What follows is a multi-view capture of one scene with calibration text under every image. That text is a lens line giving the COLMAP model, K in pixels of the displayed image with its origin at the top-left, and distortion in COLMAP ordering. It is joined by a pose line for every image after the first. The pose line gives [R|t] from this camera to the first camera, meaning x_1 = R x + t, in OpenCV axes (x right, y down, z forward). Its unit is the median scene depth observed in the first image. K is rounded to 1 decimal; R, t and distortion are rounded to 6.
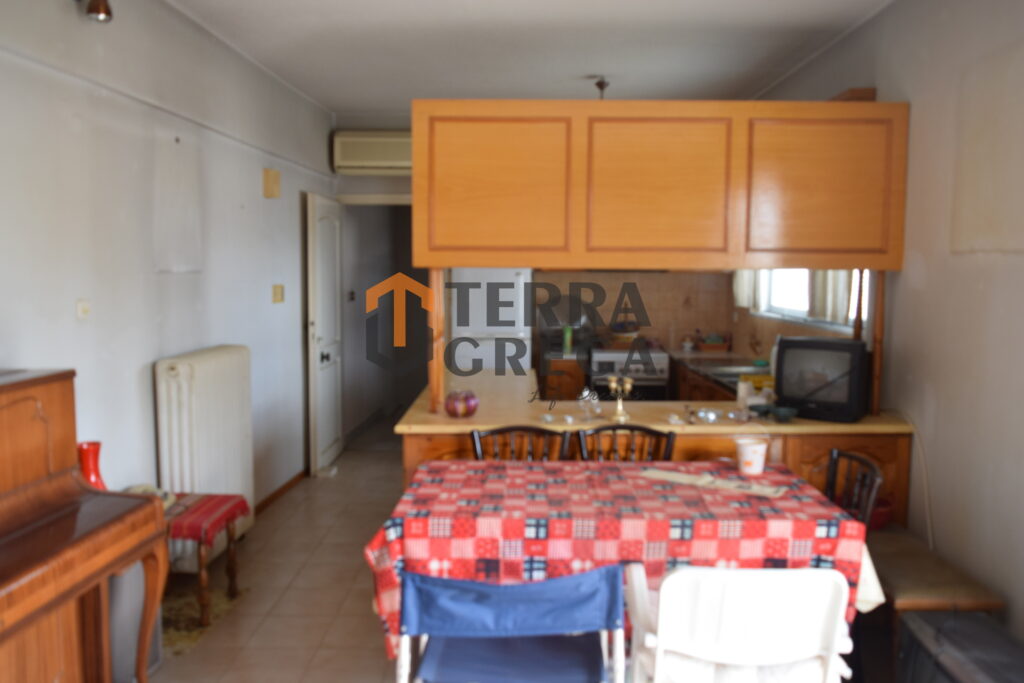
lens RADIAL K [[798.5, 0, 519.5], [0, 798.5, 341.2], [0, 0, 1]] dist [-0.025083, 0.003564]
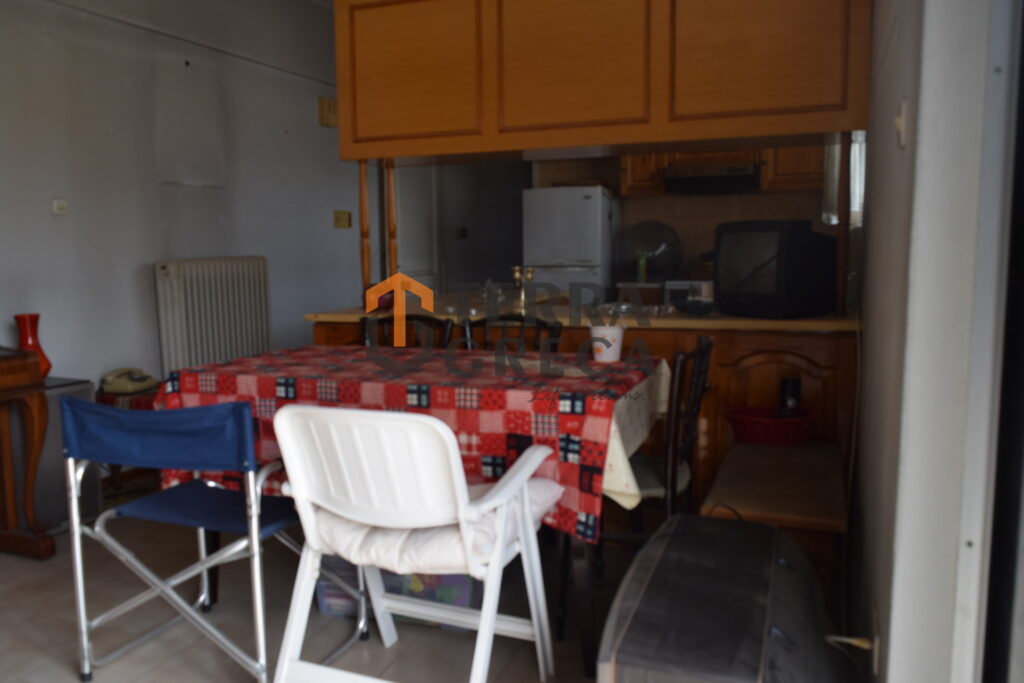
lens RADIAL K [[798.5, 0, 519.5], [0, 798.5, 341.2], [0, 0, 1]] dist [-0.025083, 0.003564]
pose [[0.939382, 0.023070, -0.342095, 0.448668], [-0.013811, 0.999470, 0.029478, 0.106794], [0.342593, -0.022967, 0.939203, 0.141227]]
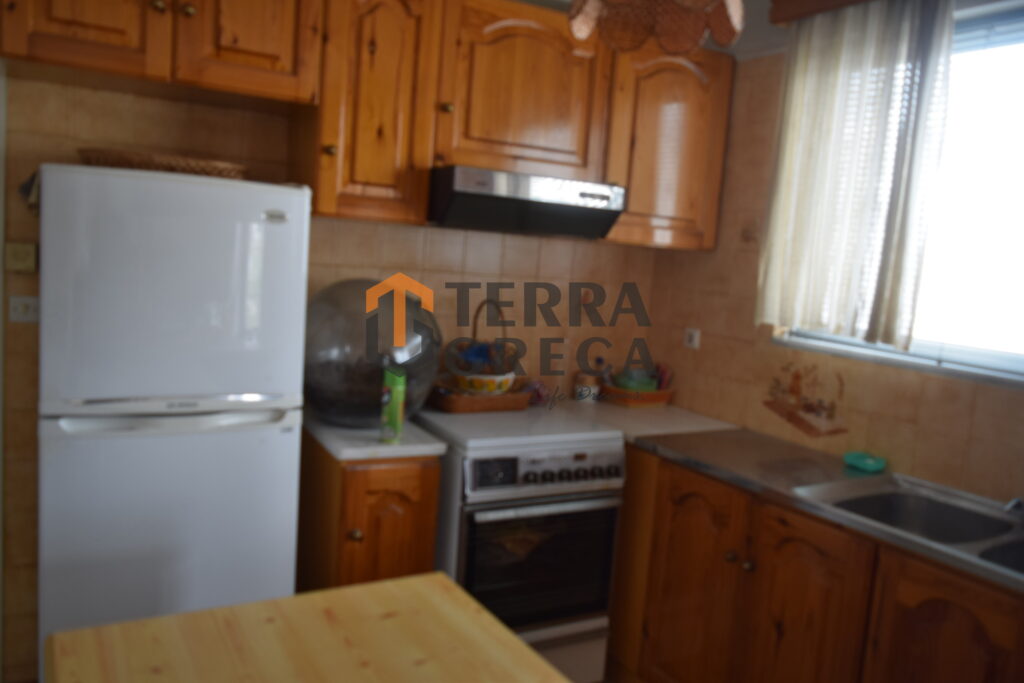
lens RADIAL K [[798.5, 0, 519.5], [0, 798.5, 341.2], [0, 0, 1]] dist [-0.025083, 0.003564]
pose [[0.830037, -0.006959, 0.557665, -0.183527], [-0.026464, 0.998304, 0.051847, -0.095405], [-0.557080, -0.057793, 0.828445, 1.200578]]
